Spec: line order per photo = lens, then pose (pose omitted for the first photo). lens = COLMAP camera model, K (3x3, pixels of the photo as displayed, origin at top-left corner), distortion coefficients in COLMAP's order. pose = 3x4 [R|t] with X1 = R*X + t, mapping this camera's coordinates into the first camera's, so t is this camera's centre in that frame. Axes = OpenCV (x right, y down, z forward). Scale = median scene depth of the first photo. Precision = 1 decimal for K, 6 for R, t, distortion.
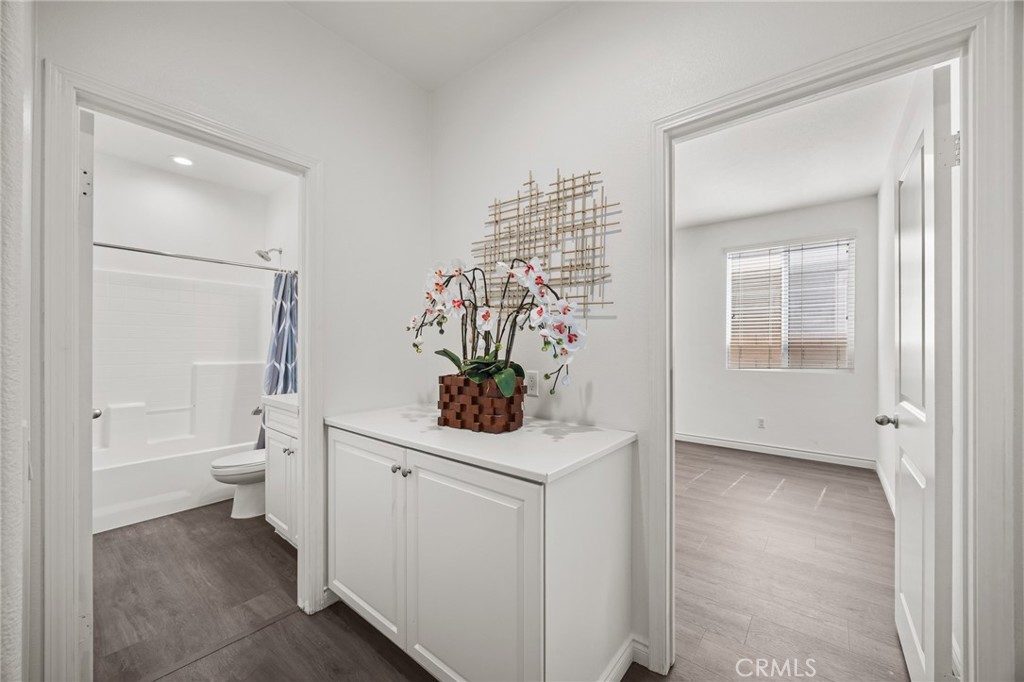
lens RADIAL K [[388.3, 0, 511.5], [0, 388.3, 343.9], [0, 0, 1]] dist [-0.006671, 0.000587]
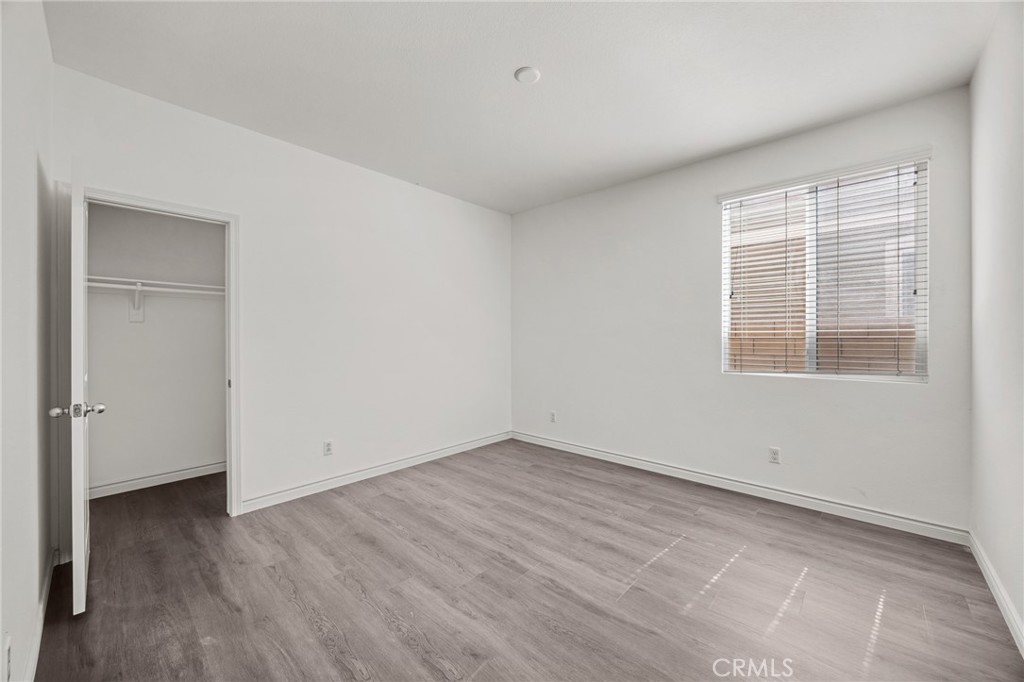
lens RADIAL K [[388.3, 0, 512.1], [0, 388.3, 338.7], [0, 0, 1]] dist [-0.006671, 0.000587]
pose [[0.998235, -0.005628, -0.059122, 0.247593], [0.005778, 0.999980, 0.002369, 0.001123], [0.059108, -0.002706, 0.998248, 0.327032]]
